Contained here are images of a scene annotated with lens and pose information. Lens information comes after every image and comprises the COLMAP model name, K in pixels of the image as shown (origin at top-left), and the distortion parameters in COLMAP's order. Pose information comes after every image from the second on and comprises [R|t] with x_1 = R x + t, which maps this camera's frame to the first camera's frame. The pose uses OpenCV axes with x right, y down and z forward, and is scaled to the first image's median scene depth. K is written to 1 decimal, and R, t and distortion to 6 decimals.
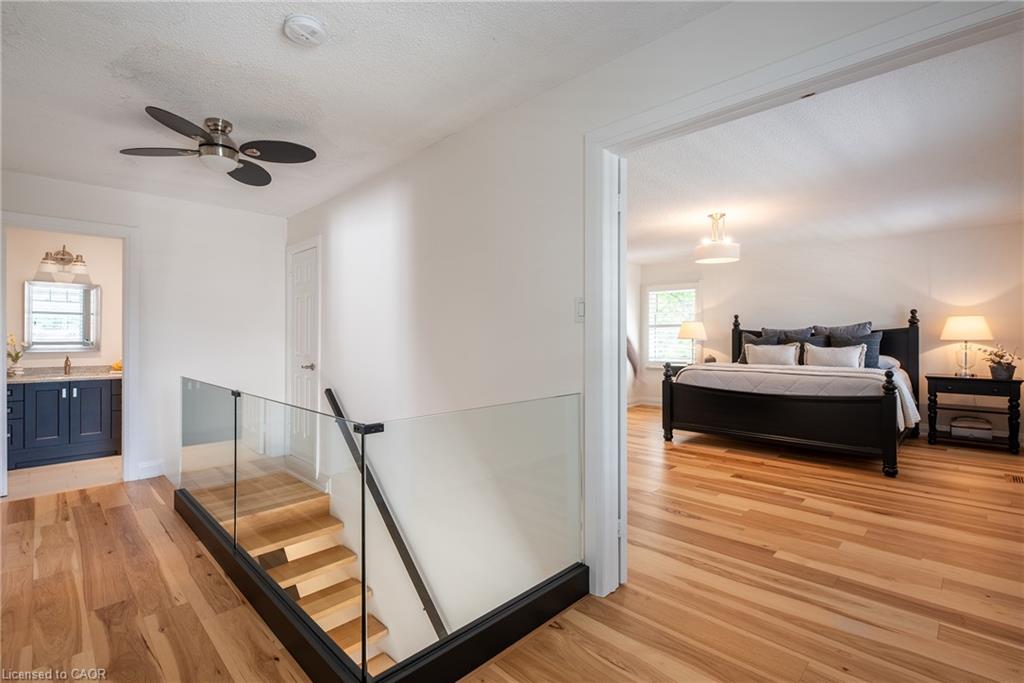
lens RADIAL K [[461.3, 0, 505.6], [0, 461.3, 338.4], [0, 0, 1]] dist [0.003370, -0.001102]
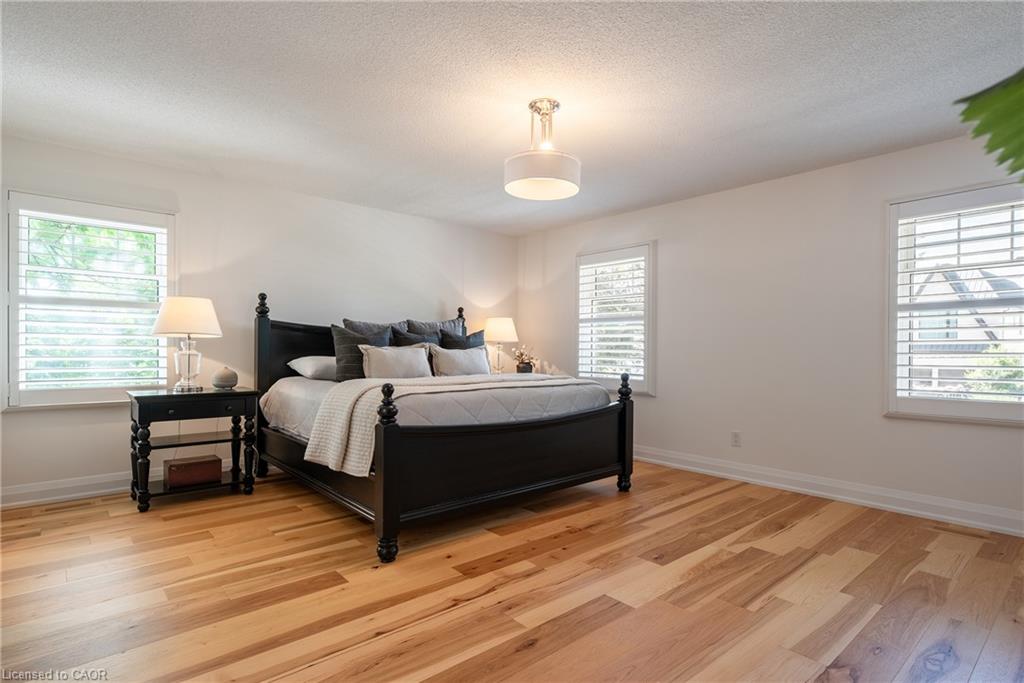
lens RADIAL K [[522.0, 0, 507.7], [0, 522.0, 345.3], [0, 0, 1]] dist [0.003685, -0.001796]
pose [[0.056108, 0.008800, 0.998386, -0.146975], [-0.006258, 0.999945, -0.008462, 0.020418], [-0.998405, -0.005773, 0.056160, 0.897452]]
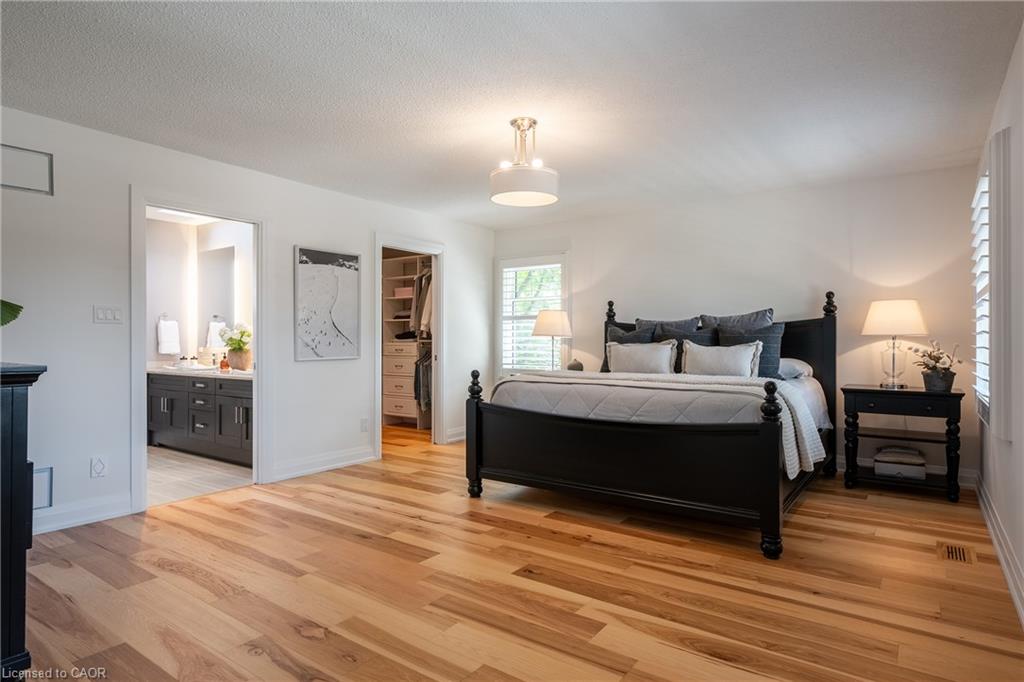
lens RADIAL K [[573.8, 0, 513.3], [0, 573.8, 343.7], [0, 0, 1]] dist [0.004814, 0.003663]
pose [[0.986017, 0.002258, 0.166631, 0.287657], [-0.002565, 0.999995, 0.001628, 0.015633], [-0.166627, -0.002033, 0.986018, 0.243390]]
